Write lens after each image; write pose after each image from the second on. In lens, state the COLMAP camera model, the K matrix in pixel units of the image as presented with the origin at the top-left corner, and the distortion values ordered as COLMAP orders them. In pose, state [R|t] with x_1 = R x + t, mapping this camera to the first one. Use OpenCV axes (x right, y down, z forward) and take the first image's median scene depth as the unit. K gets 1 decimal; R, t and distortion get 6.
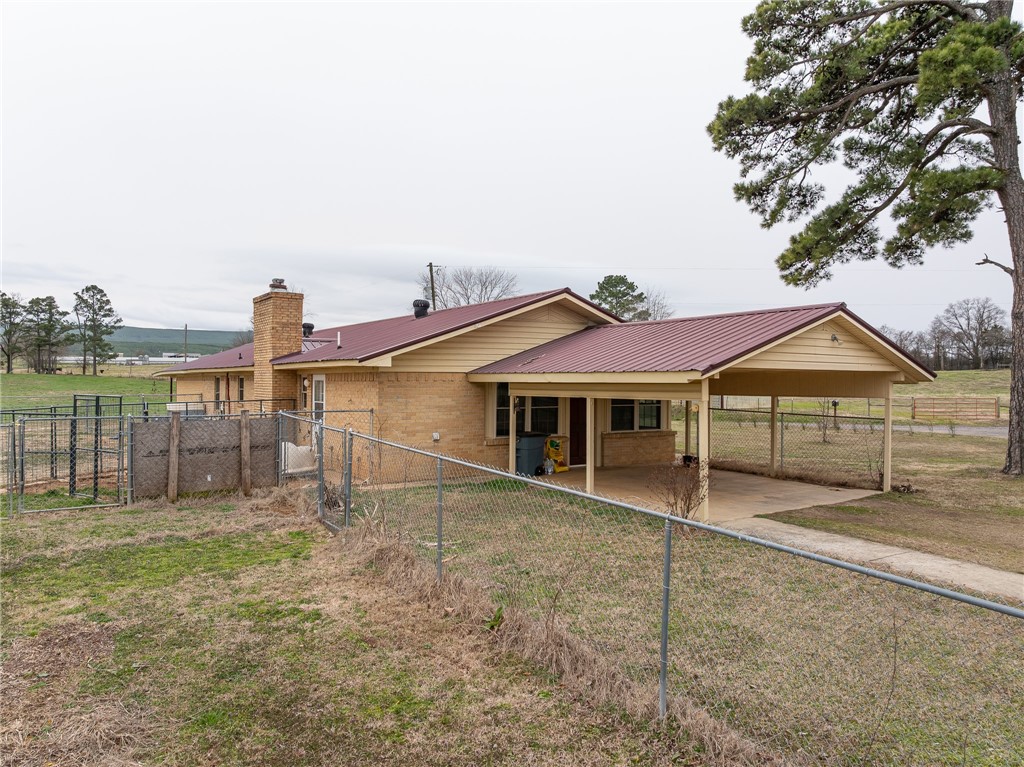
lens RADIAL K [[726.2, 0, 514.4], [0, 726.2, 380.0], [0, 0, 1]] dist [-0.041723, 0.002588]
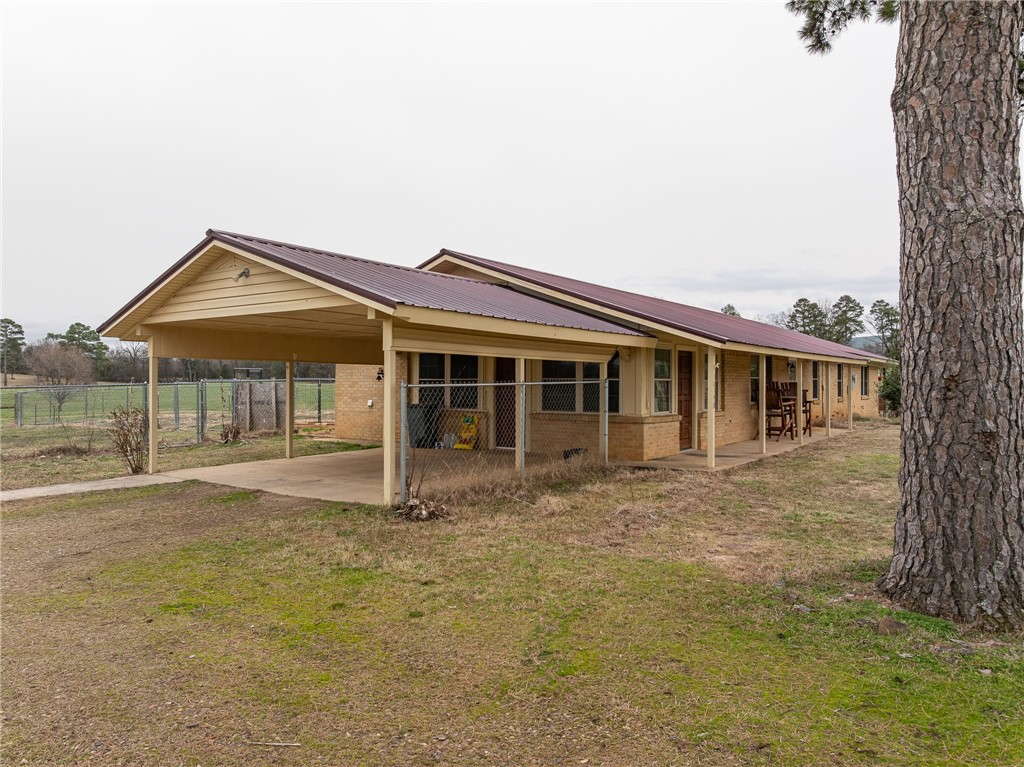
lens RADIAL K [[726.2, 0, 518.6], [0, 726.2, 387.1], [0, 0, 1]] dist [-0.041723, 0.002588]
pose [[0.367868, -0.000171, -0.929878, 0.901849], [-0.002962, 0.999995, -0.001355, 0.046509], [0.929873, 0.003253, 0.367866, 0.694764]]
